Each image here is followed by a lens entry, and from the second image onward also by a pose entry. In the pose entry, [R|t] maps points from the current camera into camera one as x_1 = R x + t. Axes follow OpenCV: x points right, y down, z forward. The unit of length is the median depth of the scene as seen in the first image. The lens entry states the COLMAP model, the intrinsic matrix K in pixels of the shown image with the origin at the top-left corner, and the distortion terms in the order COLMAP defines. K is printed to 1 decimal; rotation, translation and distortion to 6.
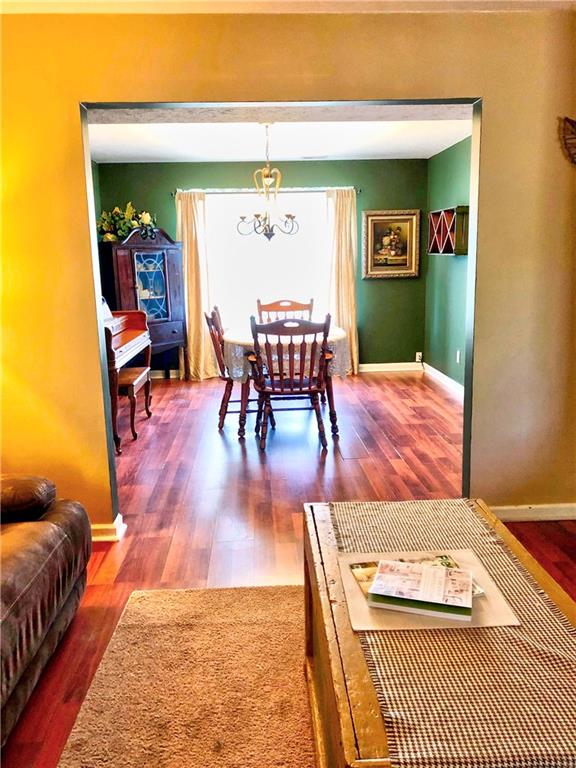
lens RADIAL K [[633.3, 0, 288.0], [0, 633.3, 384.0], [0, 0, 1]] dist [0.044821, -0.110695]
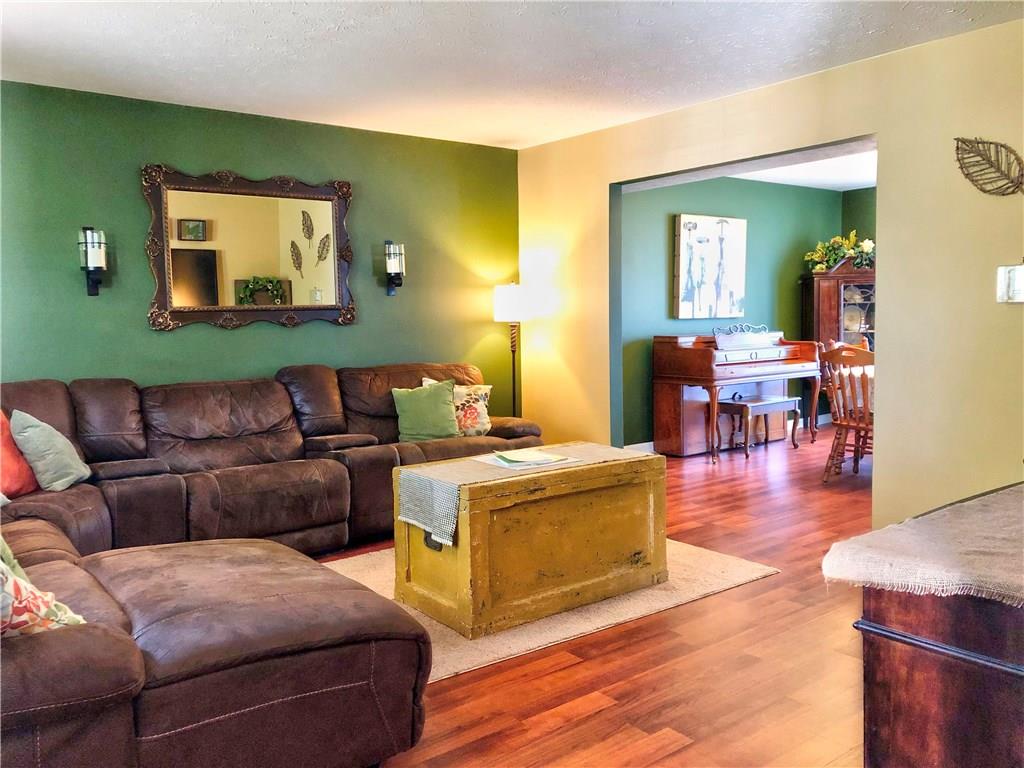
lens RADIAL K [[844.5, 0, 512.0], [0, 844.5, 384.0], [0, 0, 1]] dist [0.044821, -0.110695]
pose [[0.582297, 0.079553, -0.809075, 0.494367], [-0.151980, 0.988308, -0.012204, 0.031579], [0.798644, 0.130070, 0.587579, -0.112989]]
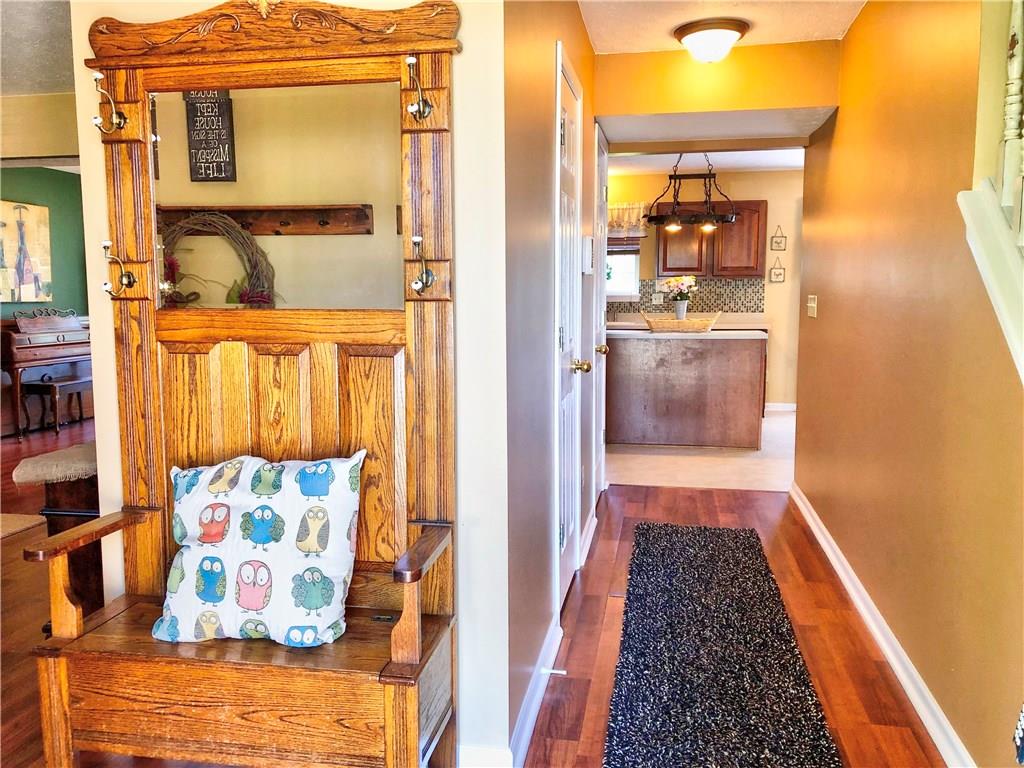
lens RADIAL K [[837.1, 0, 540.1], [0, 837.1, 381.8], [0, 0, 1]] dist [0.002686, -0.002426]
pose [[0.978560, 0.044488, -0.201098, 0.658810], [-0.061545, 0.994943, -0.079380, 0.043839], [0.196550, 0.090054, 0.976350, -0.204662]]
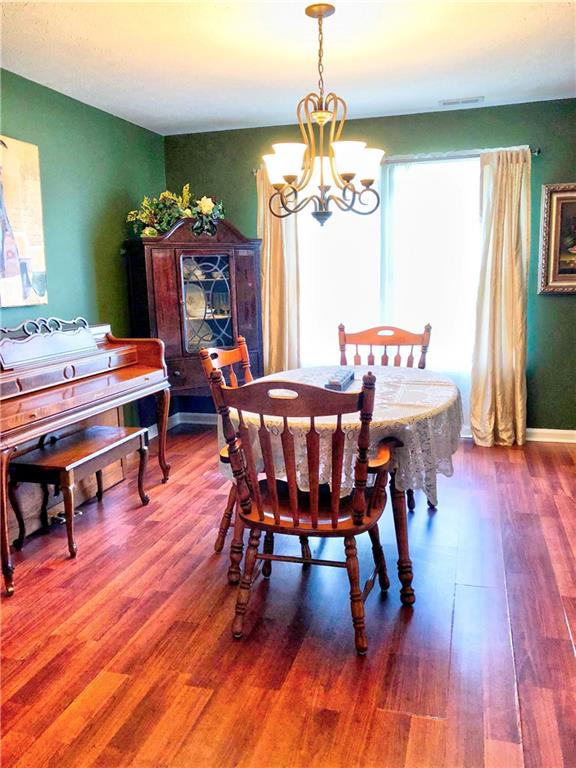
lens RADIAL K [[633.3, 0, 288.0], [0, 633.3, 384.0], [0, 0, 1]] dist [0.044821, -0.110695]
pose [[0.944715, 0.056402, -0.323005, 0.102363], [-0.062602, 0.998000, -0.008830, -0.062788], [0.321861, 0.028563, 0.946356, 0.369935]]
